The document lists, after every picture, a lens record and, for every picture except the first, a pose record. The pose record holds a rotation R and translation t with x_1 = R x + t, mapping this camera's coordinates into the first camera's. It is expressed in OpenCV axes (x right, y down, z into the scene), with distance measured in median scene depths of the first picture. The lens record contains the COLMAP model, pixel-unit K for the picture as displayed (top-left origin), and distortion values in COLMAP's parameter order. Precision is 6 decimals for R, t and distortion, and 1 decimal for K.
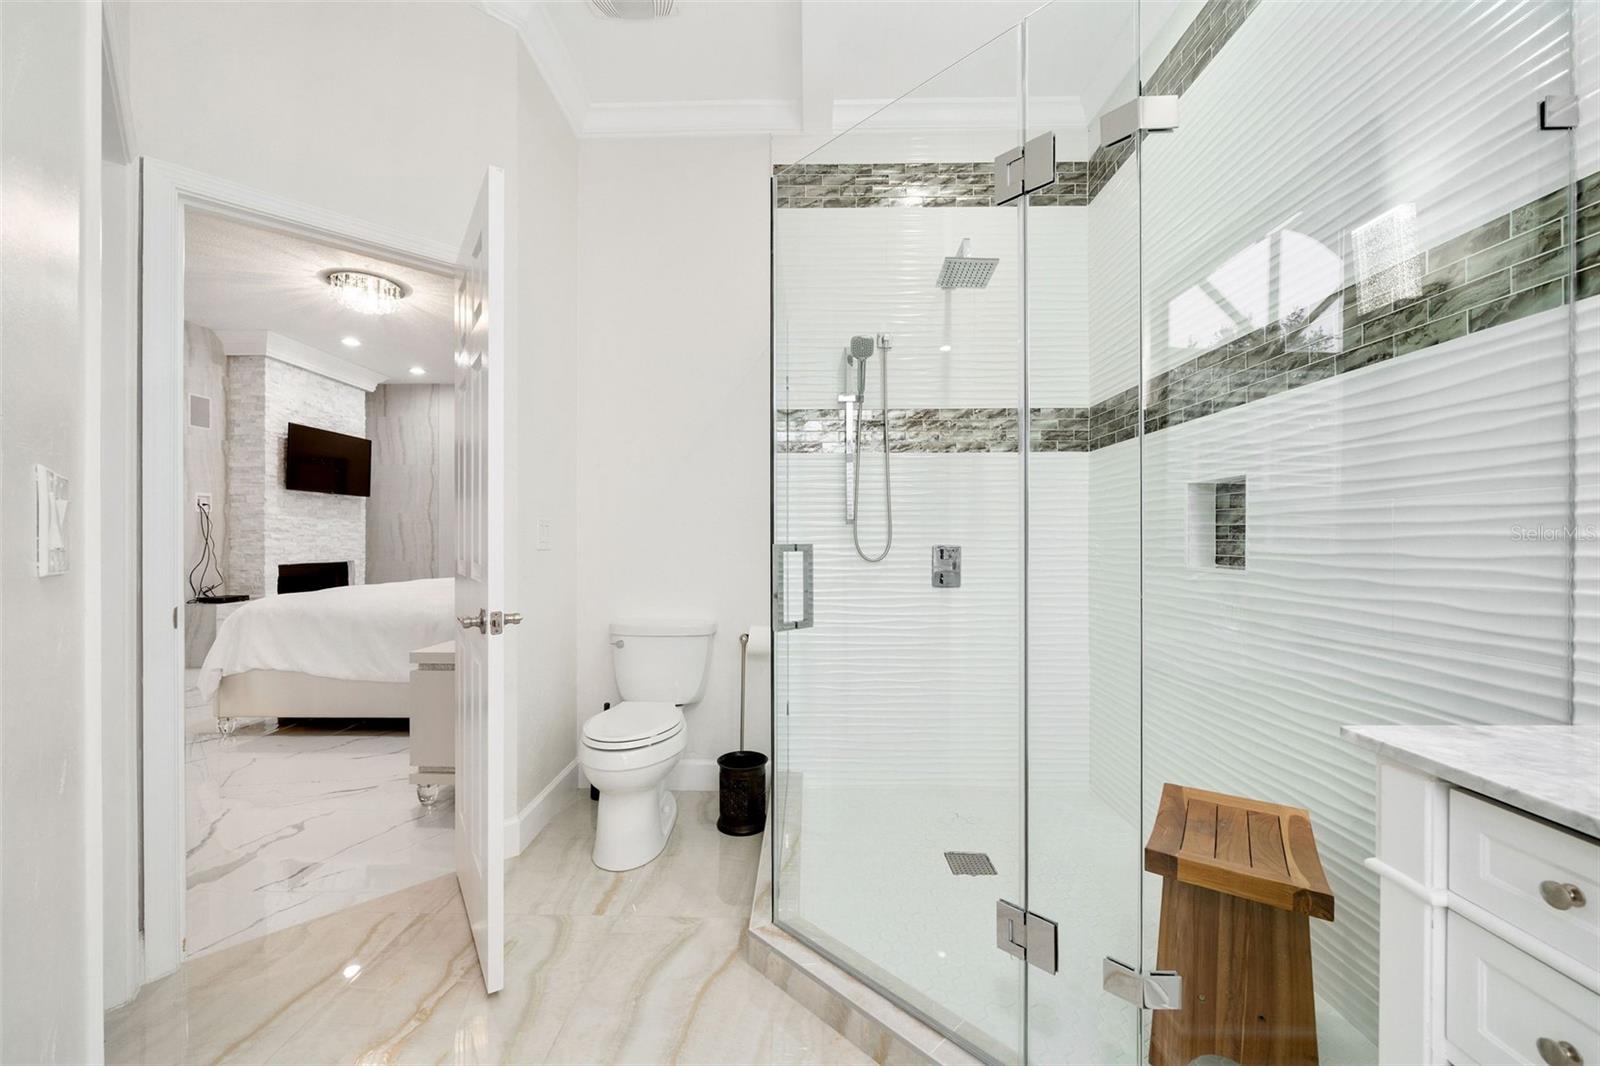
lens RADIAL K [[624.5, 0, 800.0], [0, 624.5, 533.0], [0, 0, 1]] dist [-0.000934, -0.000173]
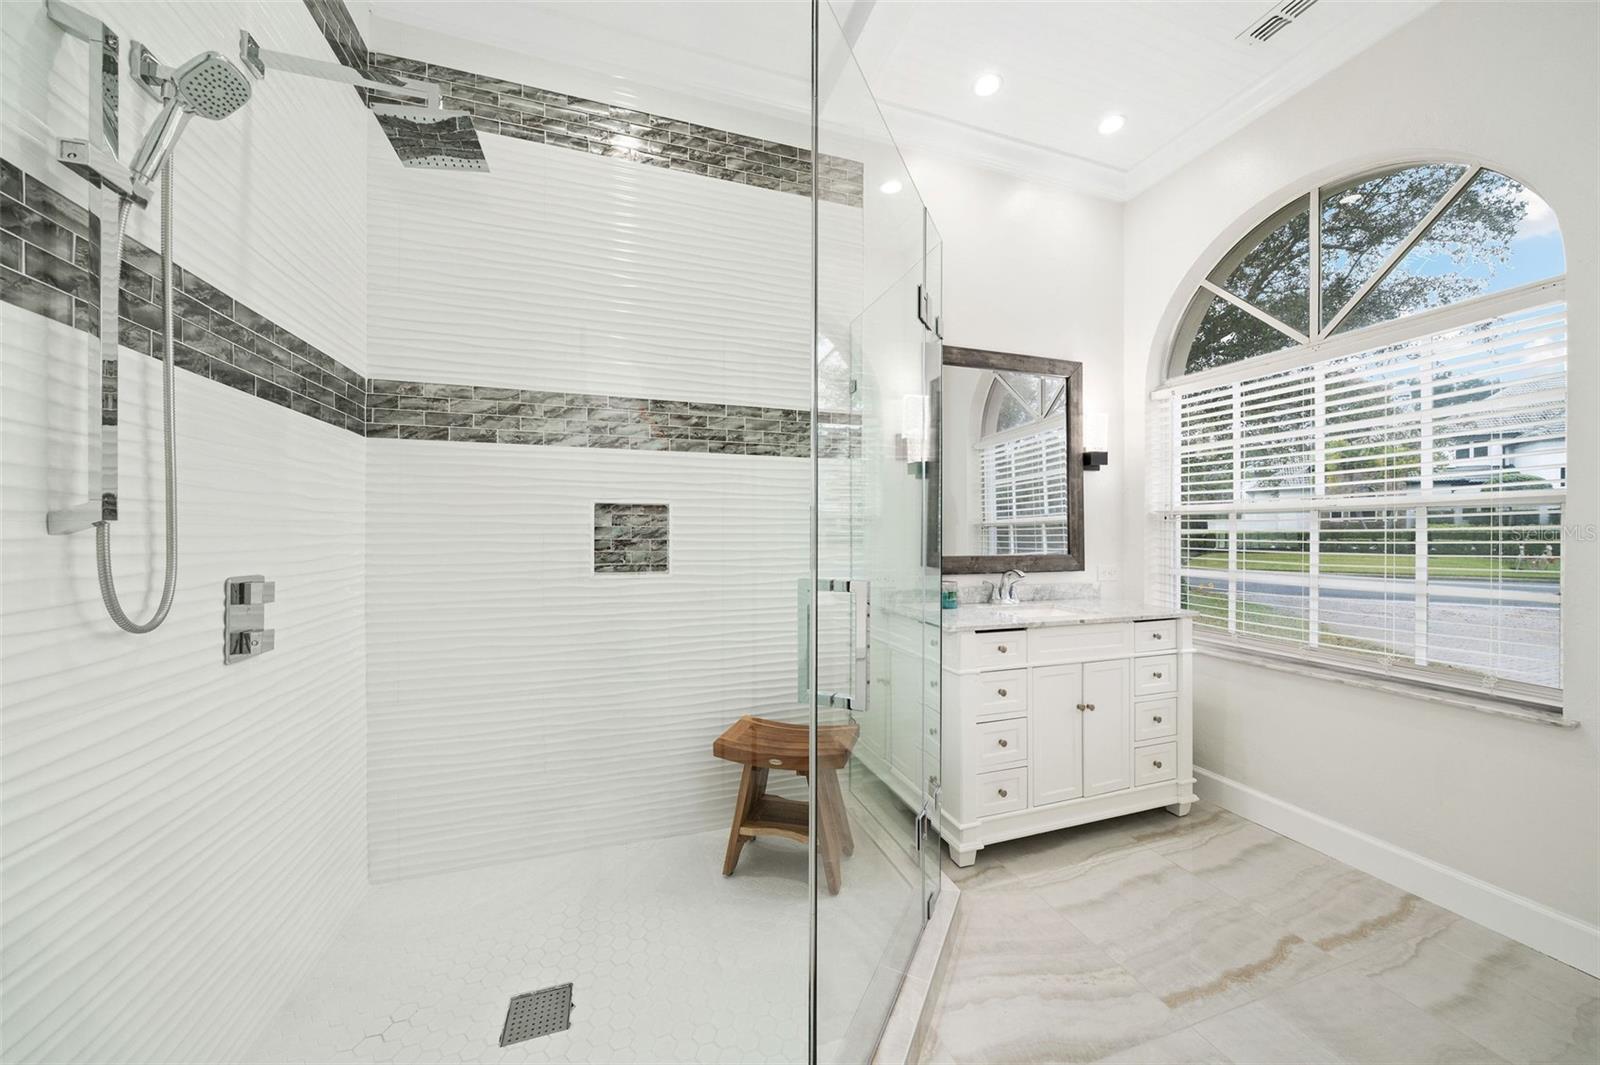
lens RADIAL K [[563.2, 0, 798.2], [0, 563.2, 535.3], [0, 0, 1]] dist [-0.001384, -0.000096]
pose [[-0.337396, 0.005514, 0.941347, -0.549667], [-0.003222, 0.999970, -0.007012, -0.017195], [-0.941357, -0.005399, -0.337368, 1.180703]]
